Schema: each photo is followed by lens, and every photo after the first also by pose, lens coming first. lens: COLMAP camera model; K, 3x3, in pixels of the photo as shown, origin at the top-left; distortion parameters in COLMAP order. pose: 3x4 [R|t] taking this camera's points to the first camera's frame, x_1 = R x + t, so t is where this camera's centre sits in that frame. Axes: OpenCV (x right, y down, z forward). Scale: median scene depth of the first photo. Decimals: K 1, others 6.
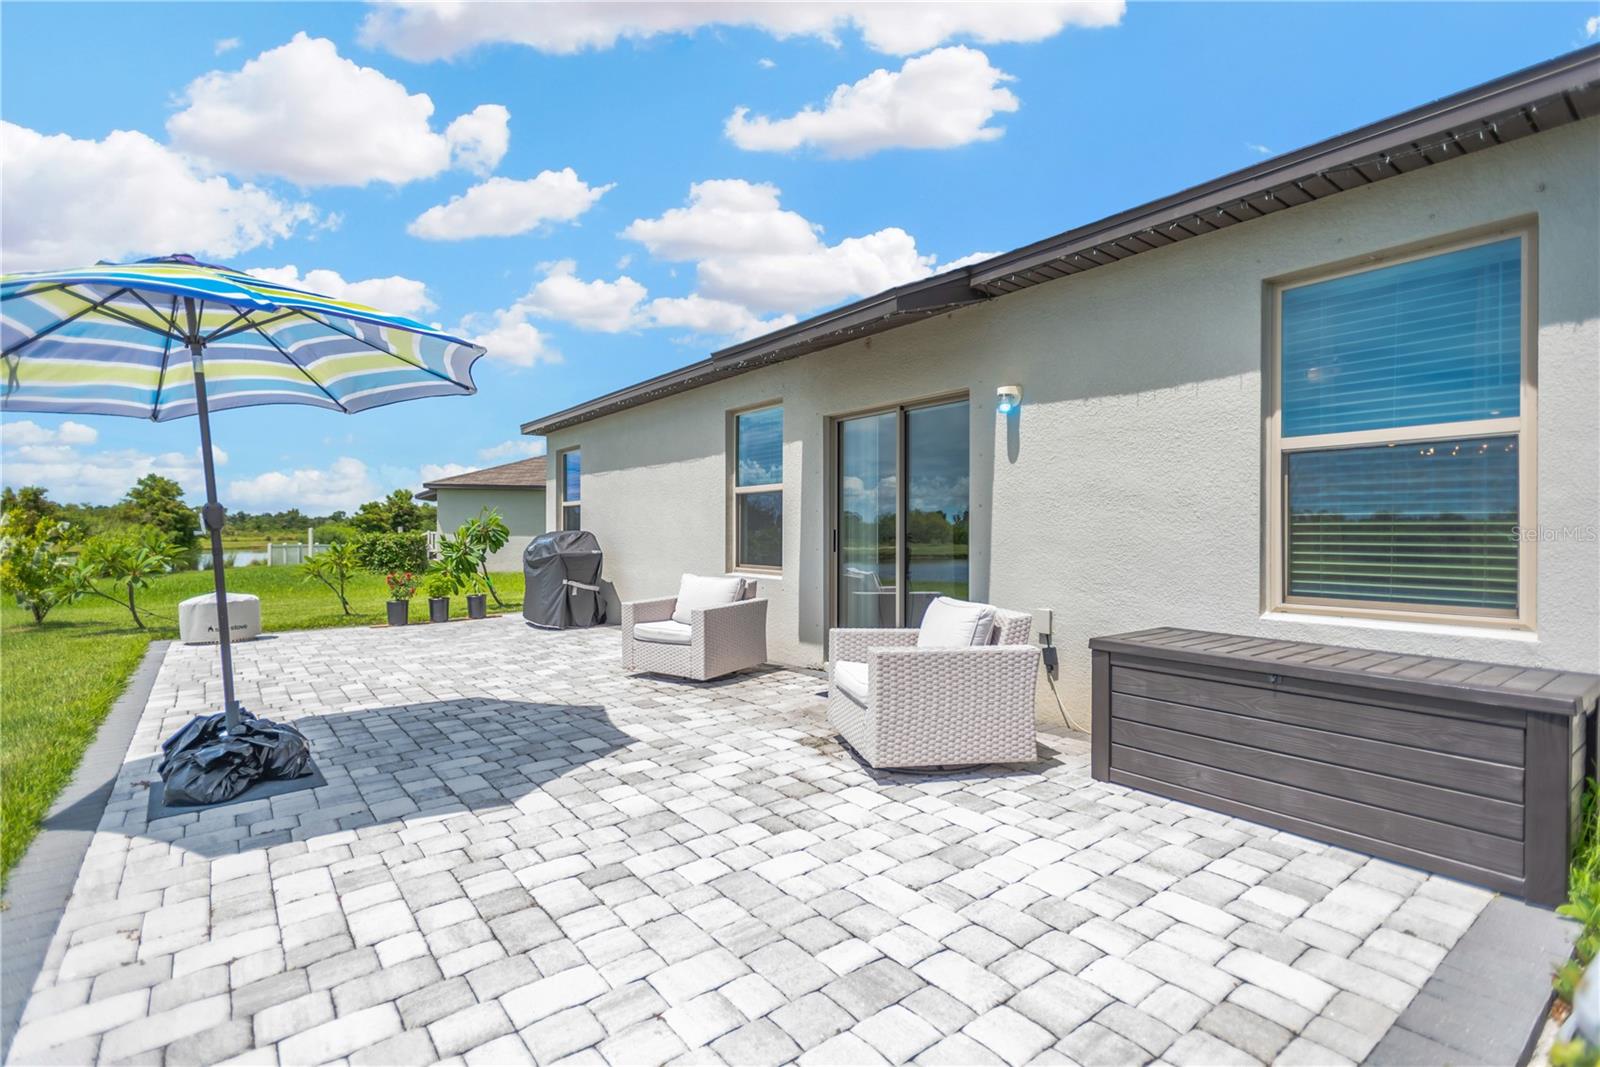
lens RADIAL K [[788.8, 0, 800.0], [0, 788.8, 533.5], [0, 0, 1]] dist [0.023773, -0.000144]
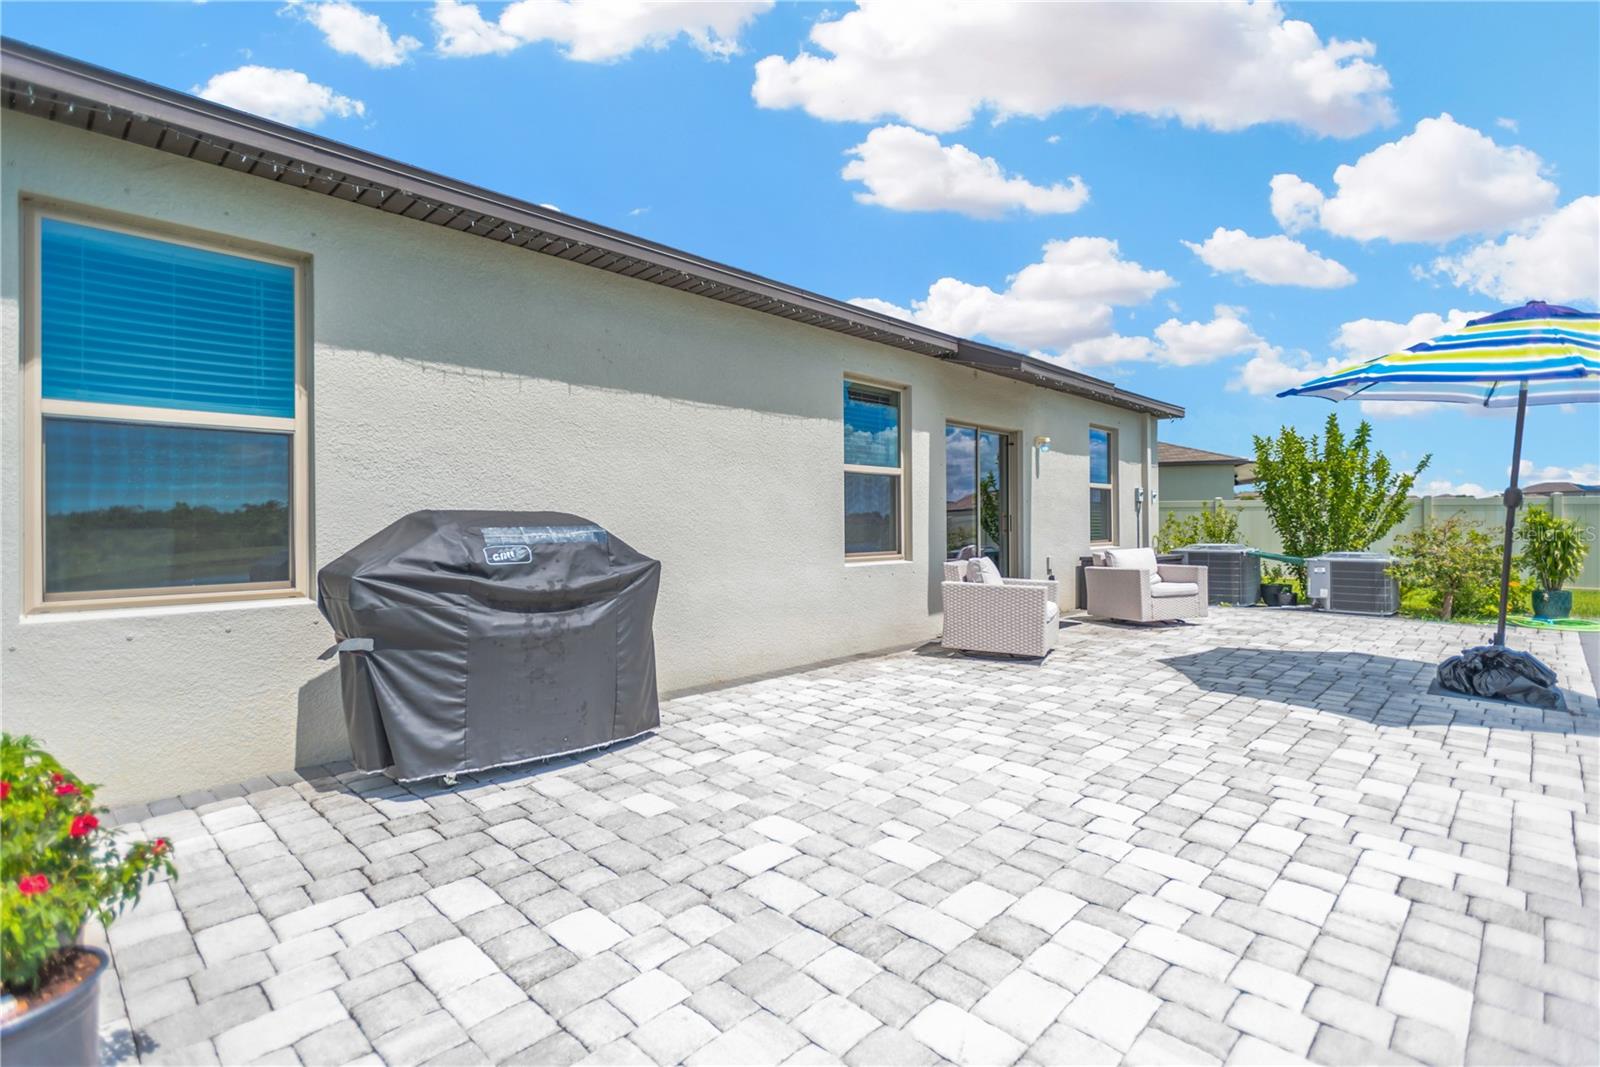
lens RADIAL K [[750.9, 0, 798.2], [0, 750.9, 521.1], [0, 0, 1]] dist [0.007939, -0.000654]
pose [[-0.140471, -0.004499, 0.990075, -0.367863], [-0.002011, 0.999989, 0.004259, -0.000548], [-0.990083, -0.001392, -0.140479, 0.488962]]
